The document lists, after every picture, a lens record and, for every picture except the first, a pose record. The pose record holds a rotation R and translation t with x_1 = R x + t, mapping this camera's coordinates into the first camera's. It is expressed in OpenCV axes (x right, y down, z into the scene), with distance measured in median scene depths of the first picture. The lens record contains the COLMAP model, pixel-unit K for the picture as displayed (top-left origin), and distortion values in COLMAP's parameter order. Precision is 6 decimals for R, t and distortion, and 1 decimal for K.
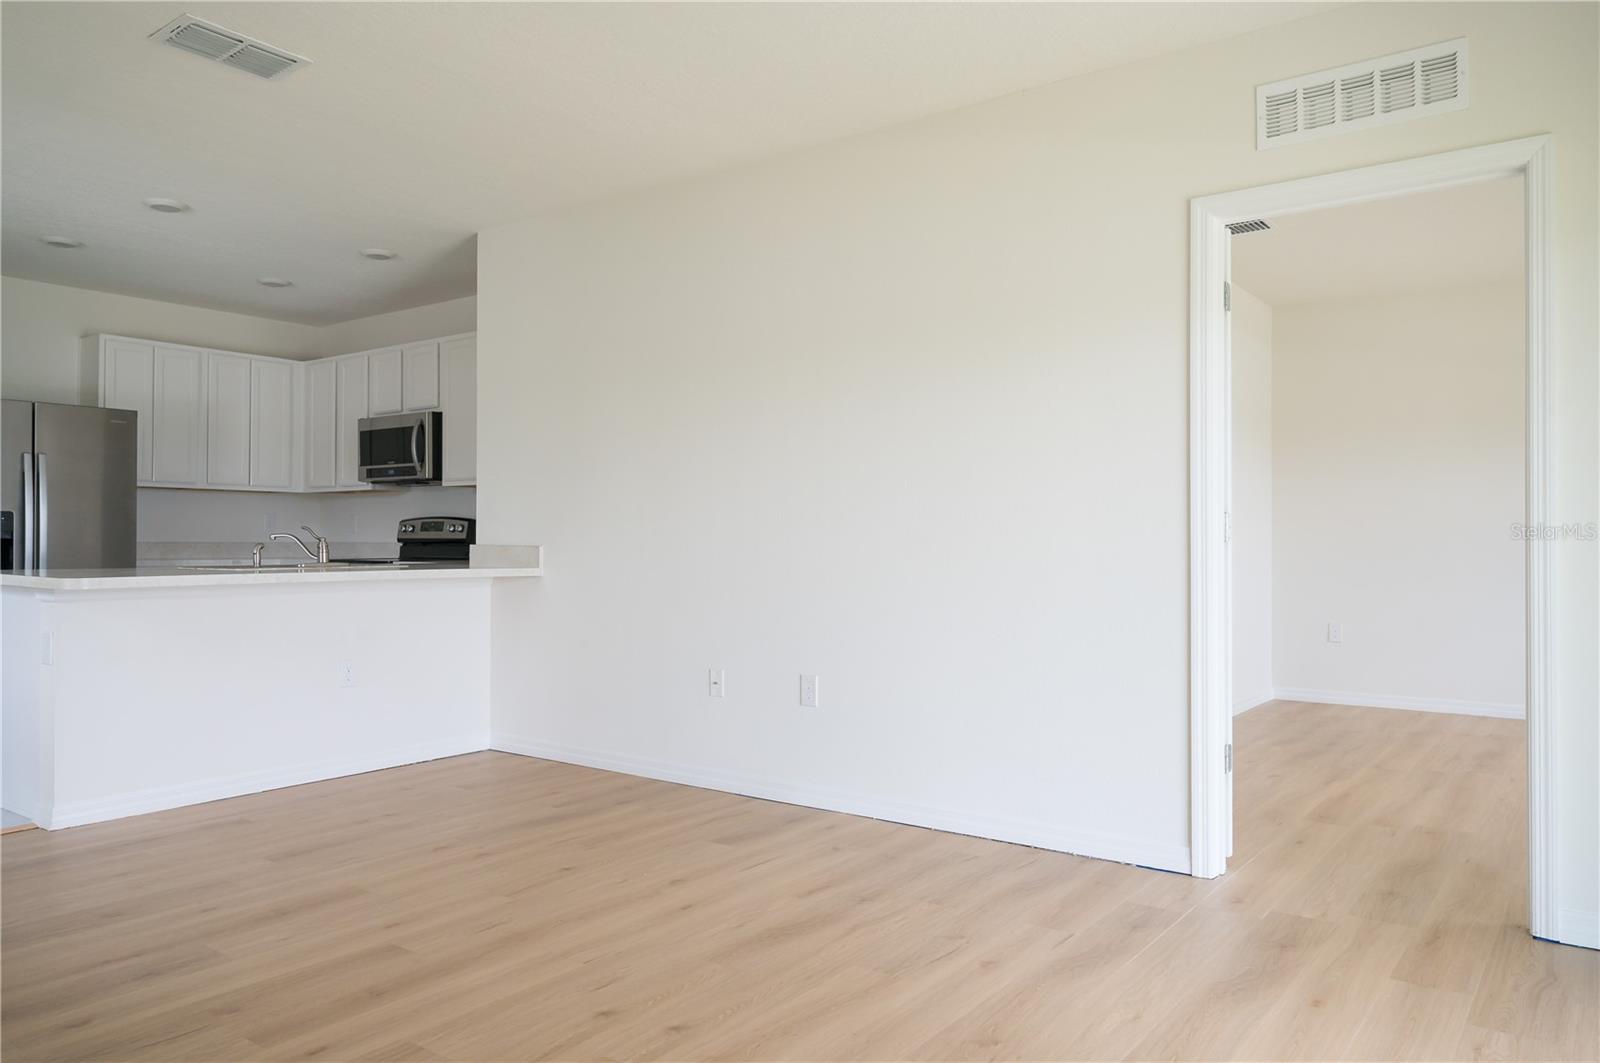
lens RADIAL K [[1128.2, 0, 766.0], [0, 1128.2, 533.7], [0, 0, 1]] dist [-0.003589, -0.000174]
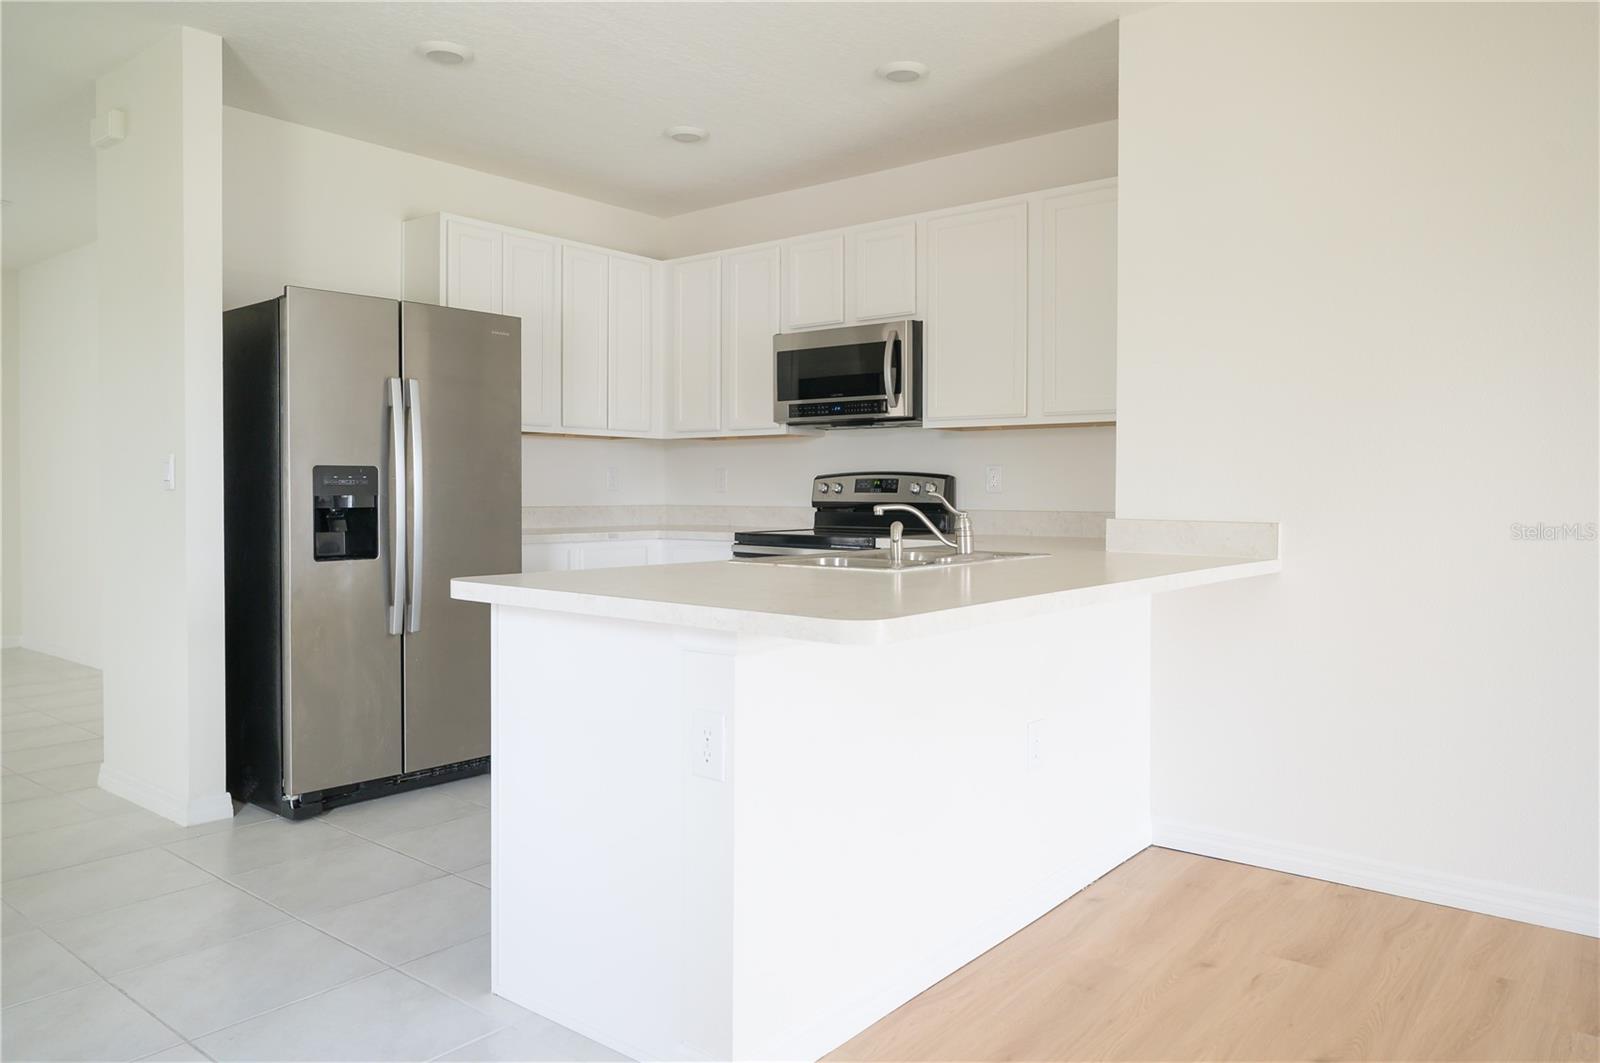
lens RADIAL K [[1128.6, 0, 778.5], [0, 1128.6, 512.3], [0, 0, 1]] dist [-0.006483, 0.000332]
pose [[0.998844, 0.001111, -0.048056, -0.398399], [0.000132, 0.999666, 0.025853, -0.009576], [0.048068, -0.025830, 0.998510, 0.347953]]
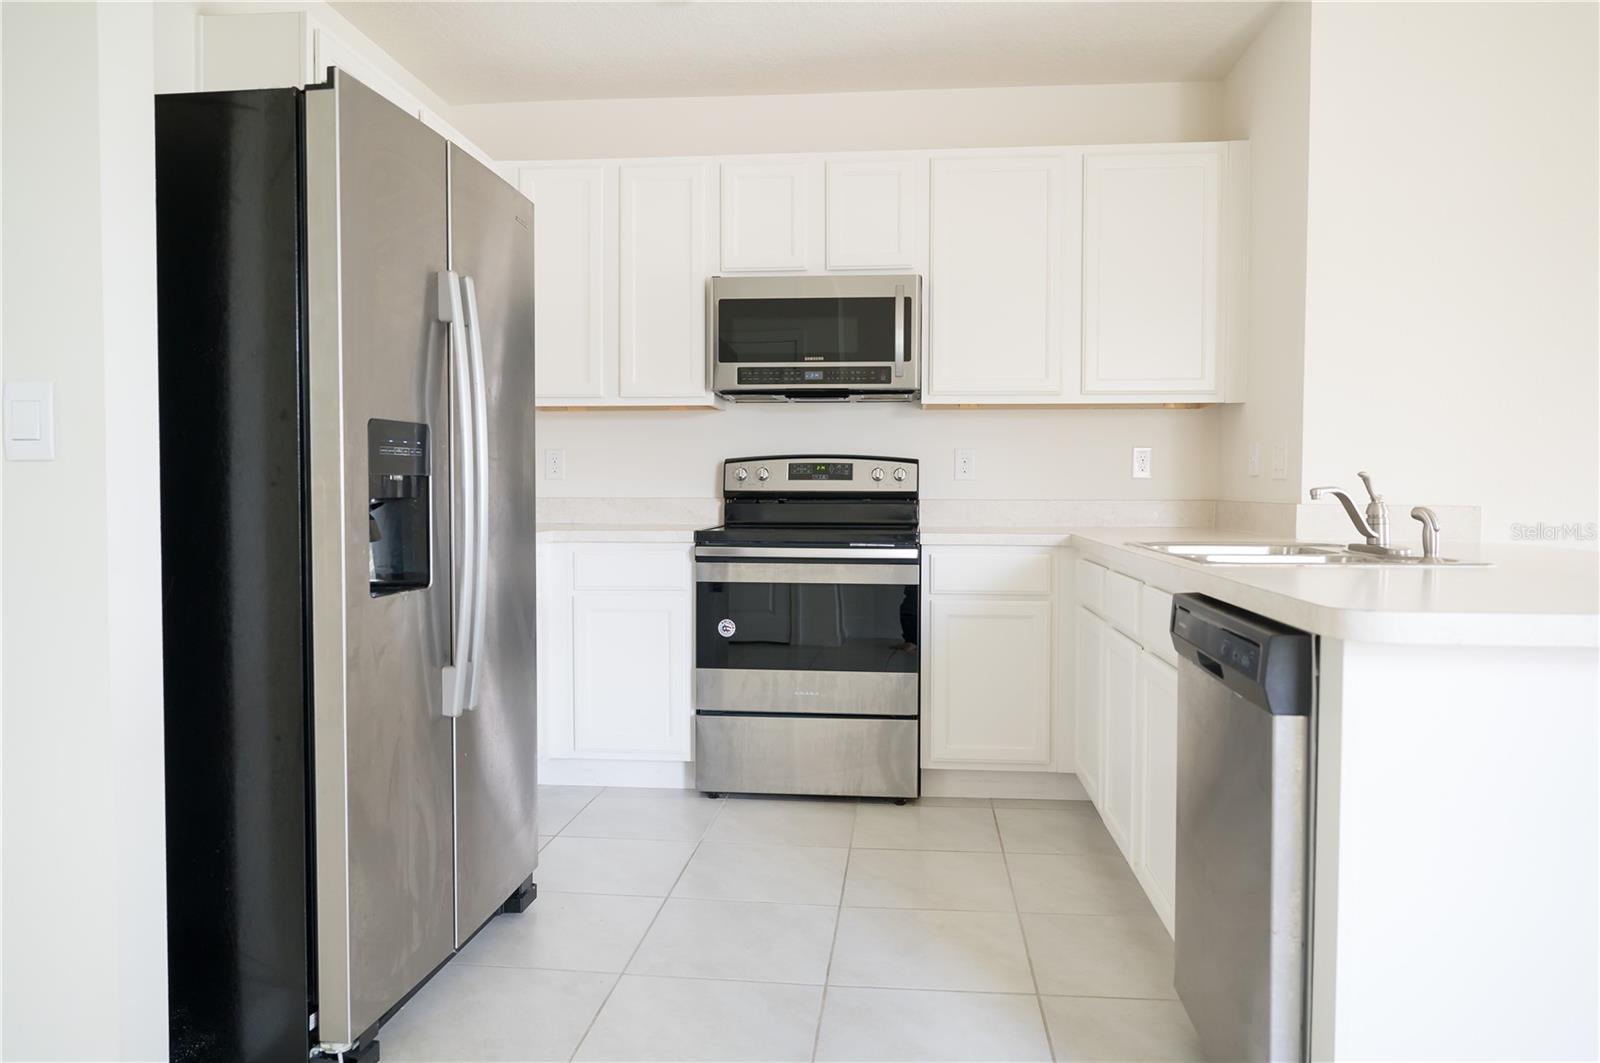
lens RADIAL K [[1128.6, 0, 778.5], [0, 1128.6, 512.3], [0, 0, 1]] dist [-0.006483, 0.000332]
pose [[0.852549, -0.009991, 0.522552, -0.770879], [-0.004943, 0.999618, 0.027177, -0.000862], [-0.522624, -0.025753, 0.852174, 0.620707]]
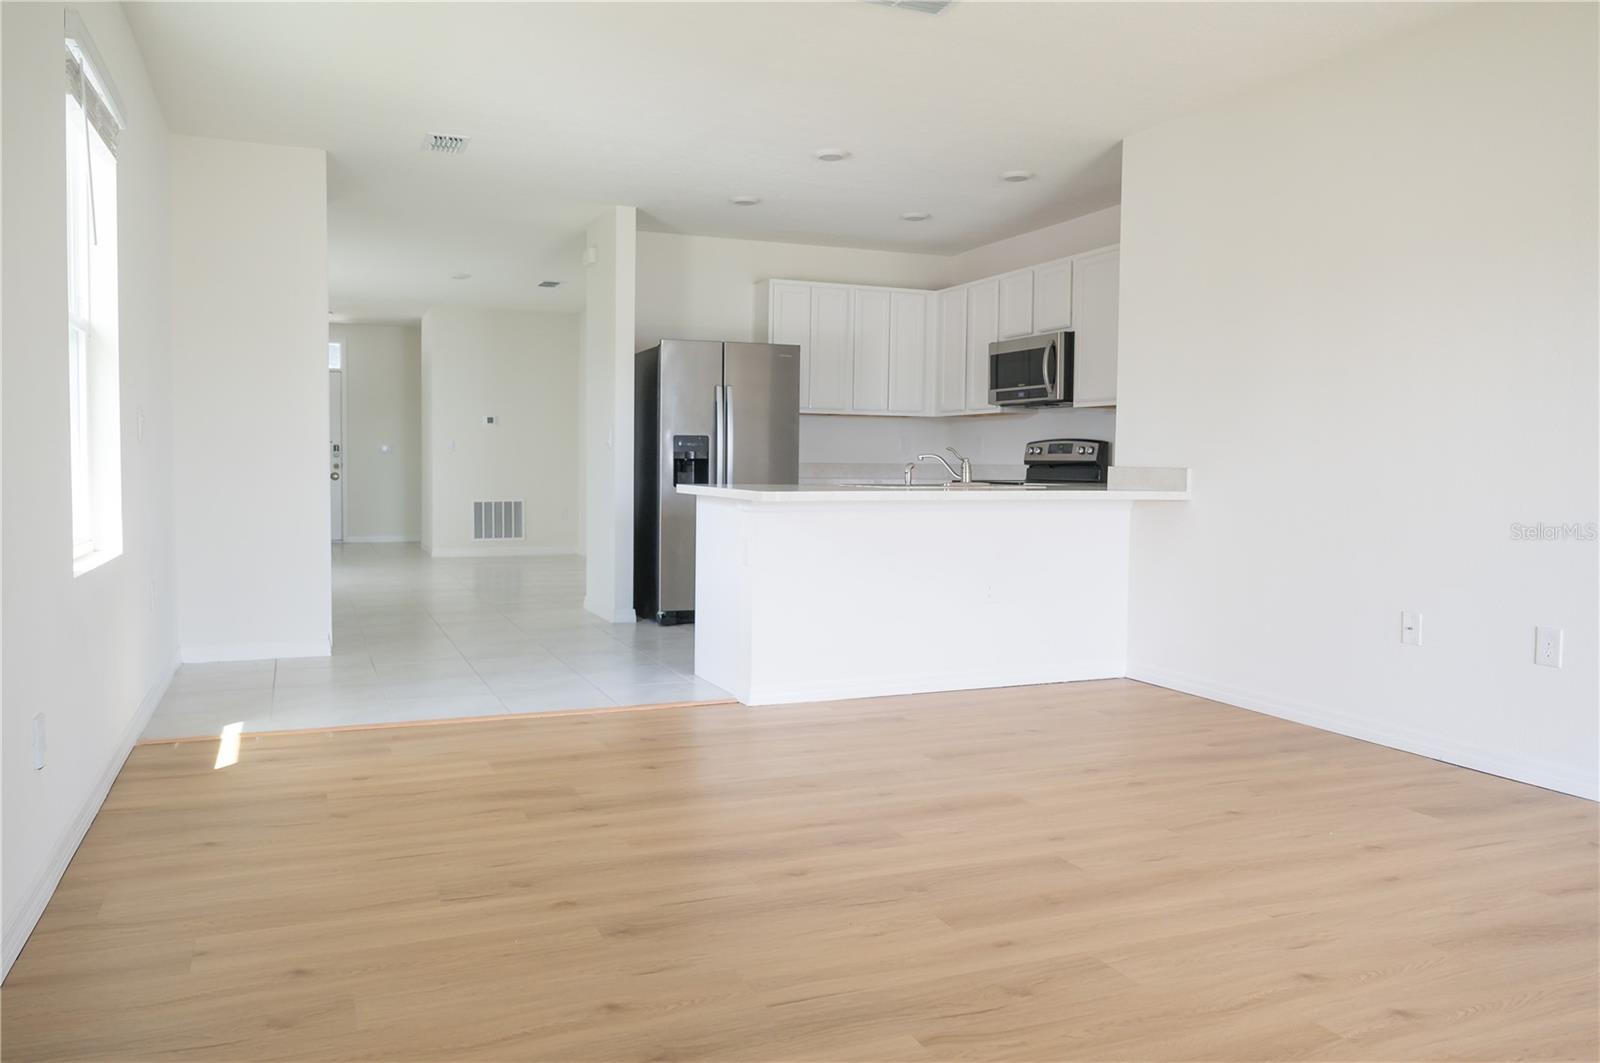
lens RADIAL K [[1131.2, 0, 715.3], [0, 1131.2, 511.3], [0, 0, 1]] dist [0.002557, 0.000152]
pose [[0.848031, 0.028043, -0.529203, -0.031286], [-0.003603, 0.998881, 0.047159, 0.003561], [0.529934, -0.038086, 0.847183, -0.006272]]
